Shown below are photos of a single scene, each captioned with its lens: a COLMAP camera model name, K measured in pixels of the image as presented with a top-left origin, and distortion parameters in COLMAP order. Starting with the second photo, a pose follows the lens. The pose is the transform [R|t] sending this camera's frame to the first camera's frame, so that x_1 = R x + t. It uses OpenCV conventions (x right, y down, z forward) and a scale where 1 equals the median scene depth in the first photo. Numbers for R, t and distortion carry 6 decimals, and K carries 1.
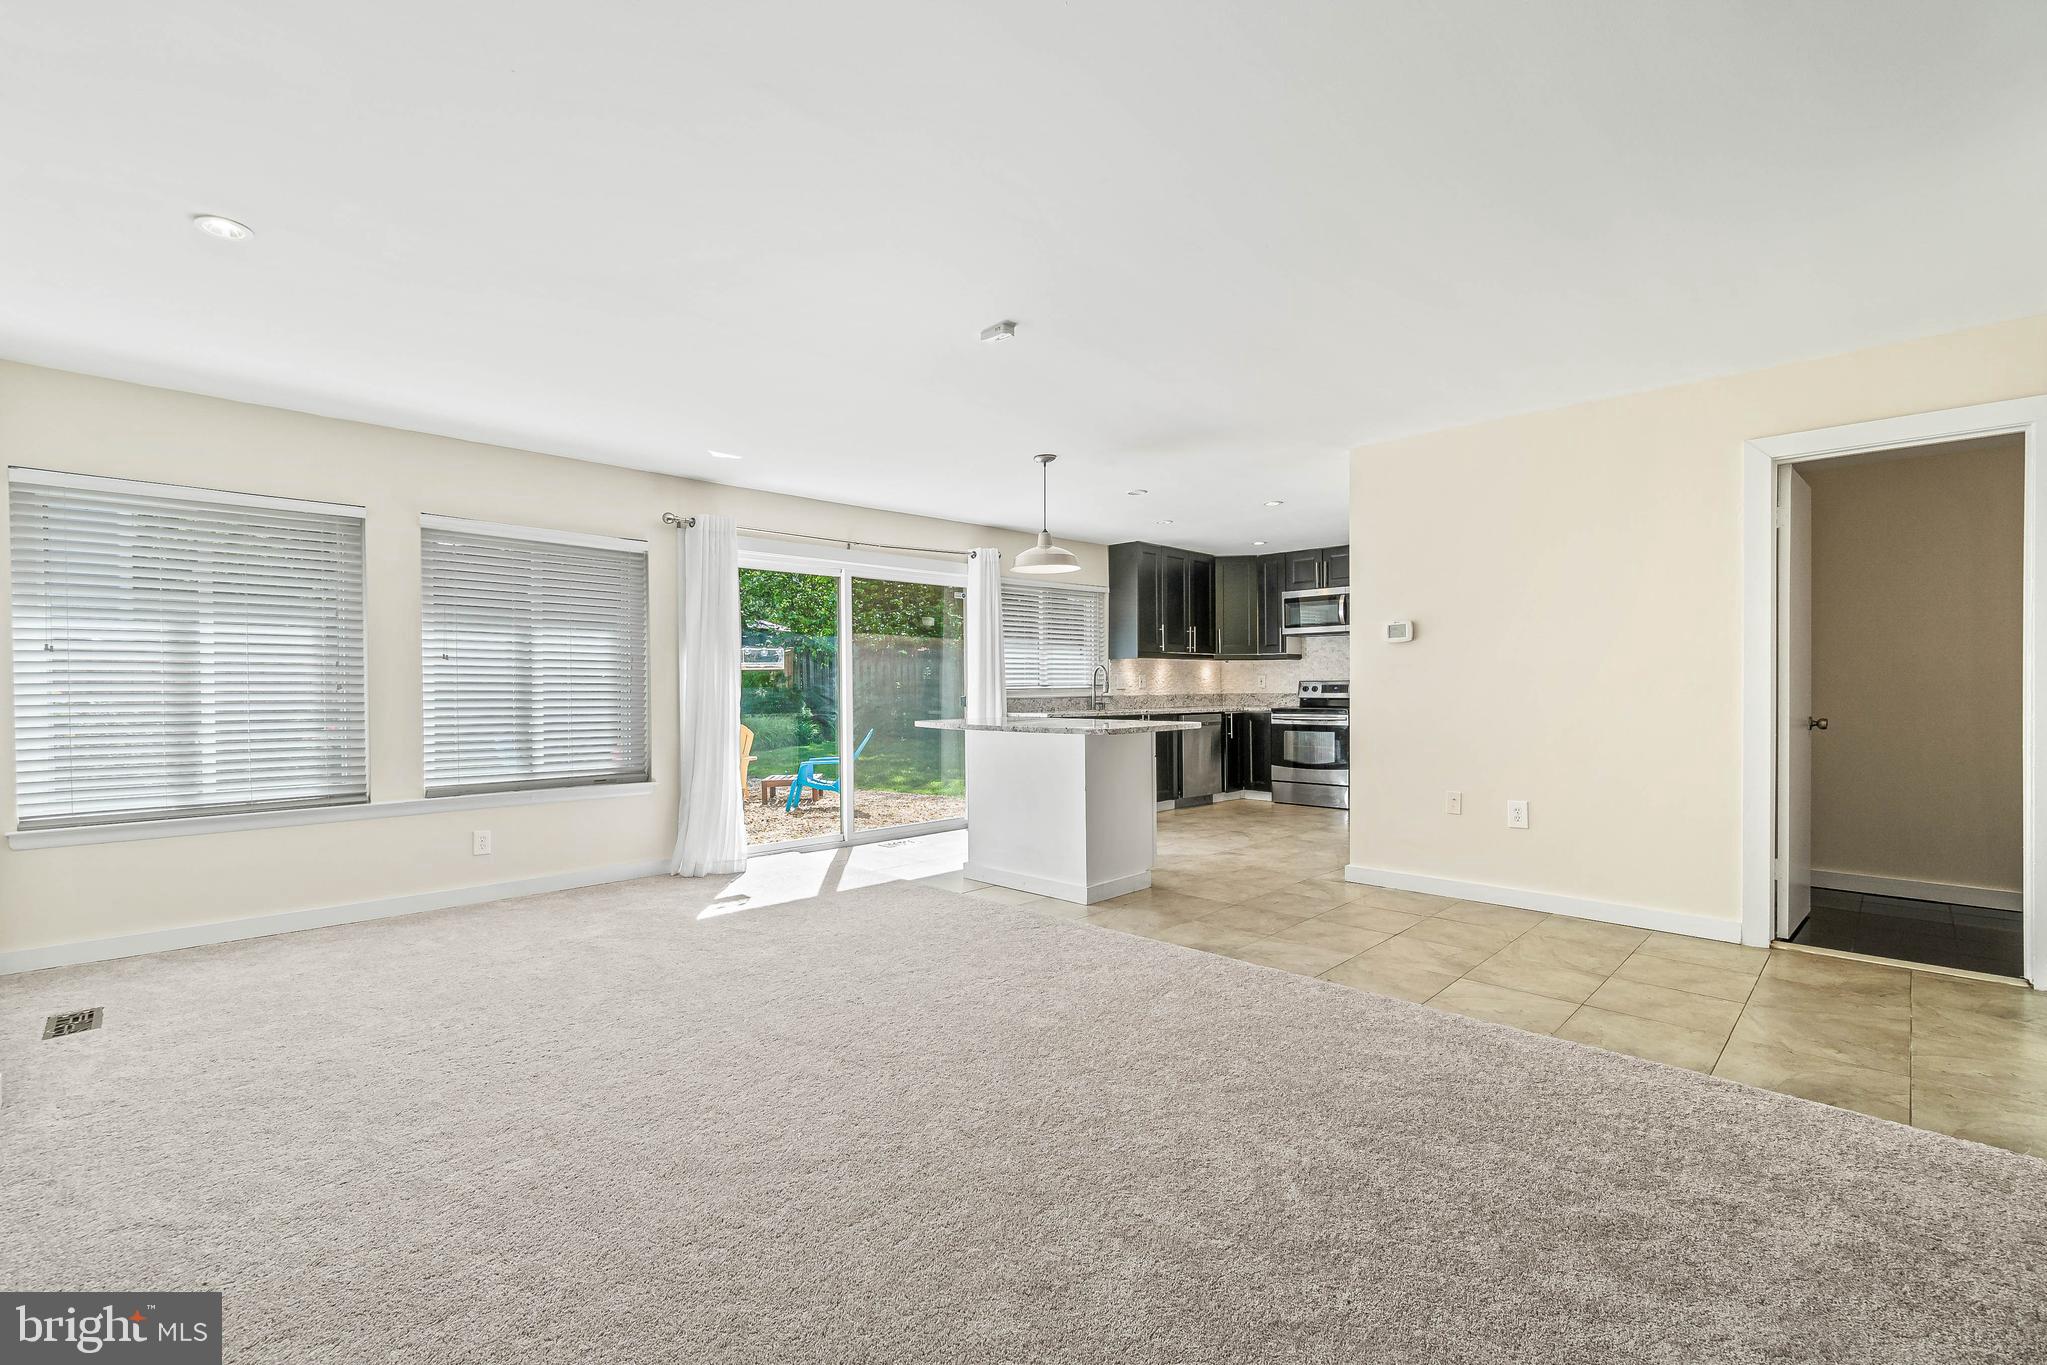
lens RADIAL K [[893.5, 0, 1029.0], [0, 893.5, 686.7], [0, 0, 1]] dist [-0.007927, 0.002162]
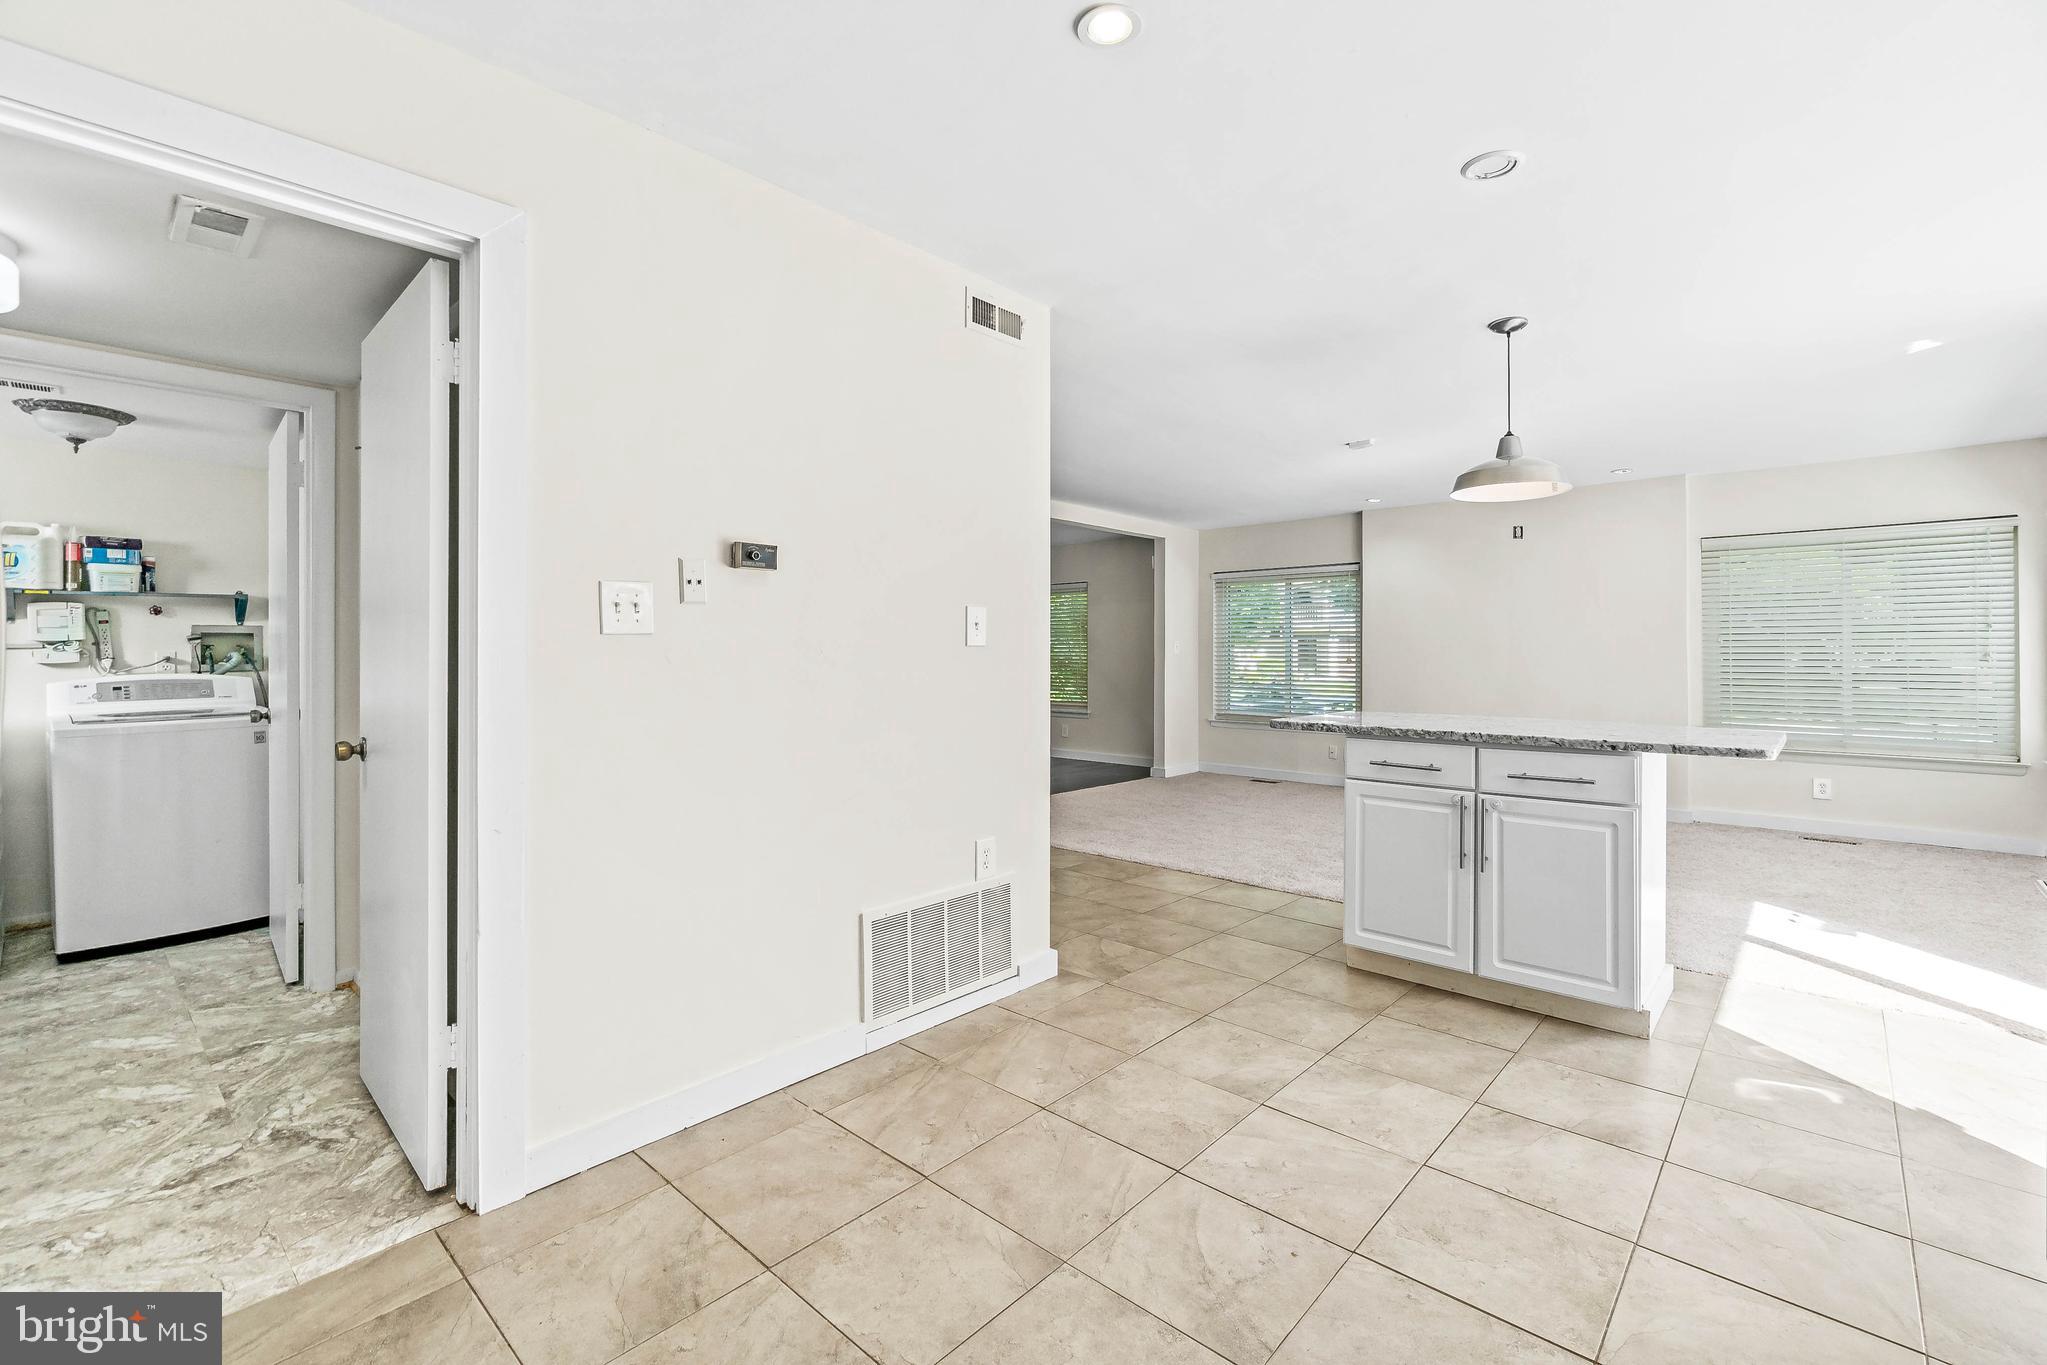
lens RADIAL K [[893.5, 0, 995.5], [0, 893.5, 650.4], [0, 0, 1]] dist [-0.007927, 0.002162]
pose [[-0.999995, 0.002135, -0.002425, 0.243445], [0.002130, 0.999996, 0.001894, -0.011538], [0.002429, 0.001889, -0.999995, 1.003566]]
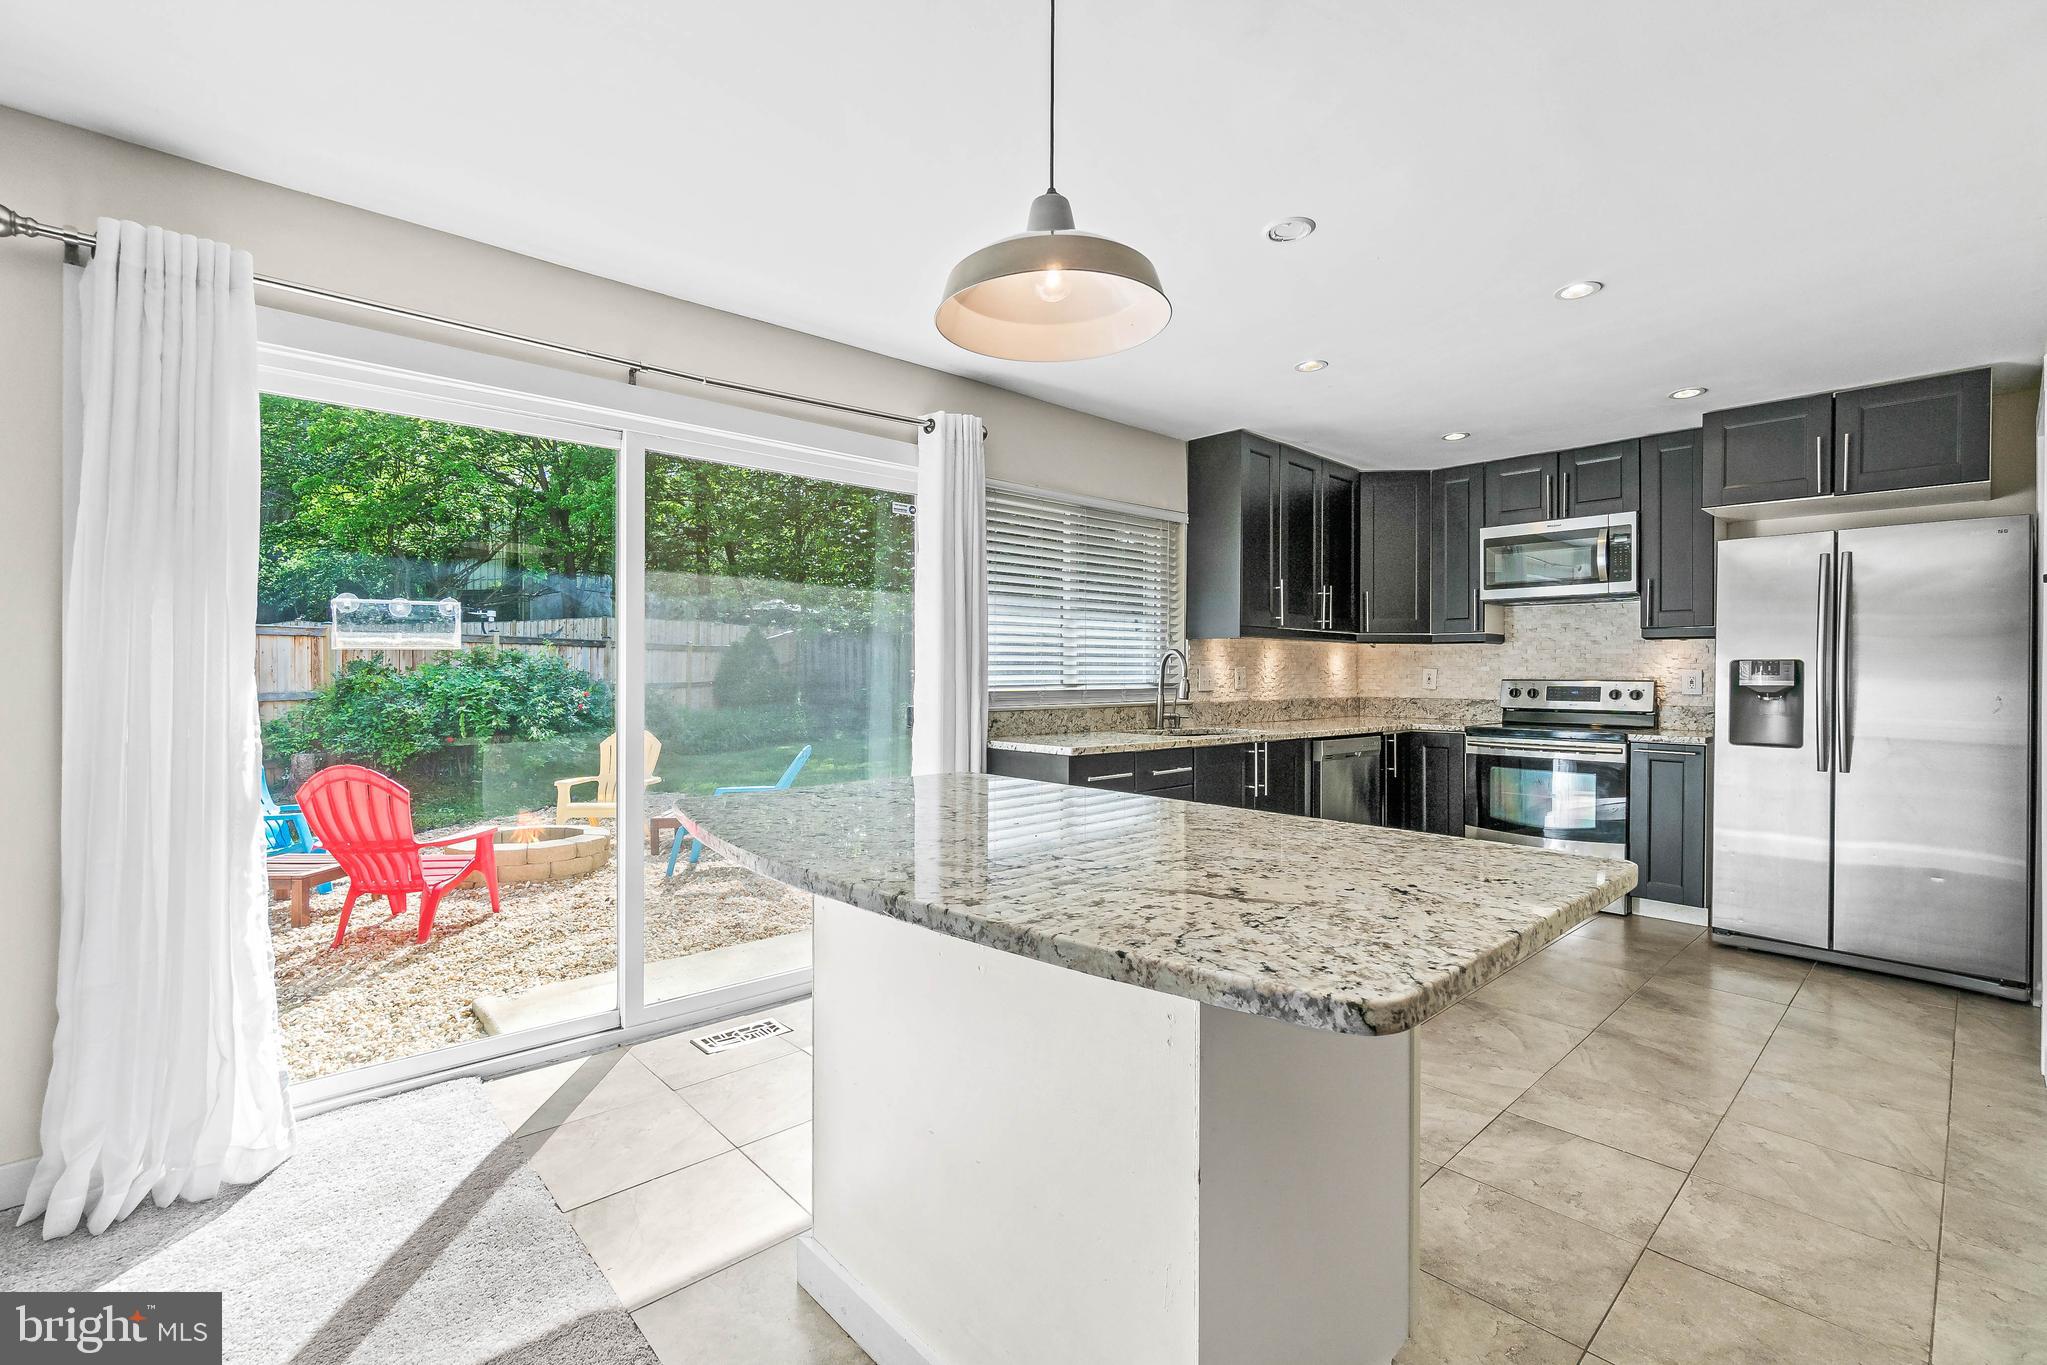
lens RADIAL K [[893.5, 0, 1015.7], [0, 893.5, 666.9], [0, 0, 1]] dist [-0.007927, 0.002162]
pose [[0.998011, 0.008749, -0.062430, 0.015730], [-0.009297, 0.999921, -0.008494, -0.007131], [0.062350, 0.009057, 0.998013, 0.418628]]
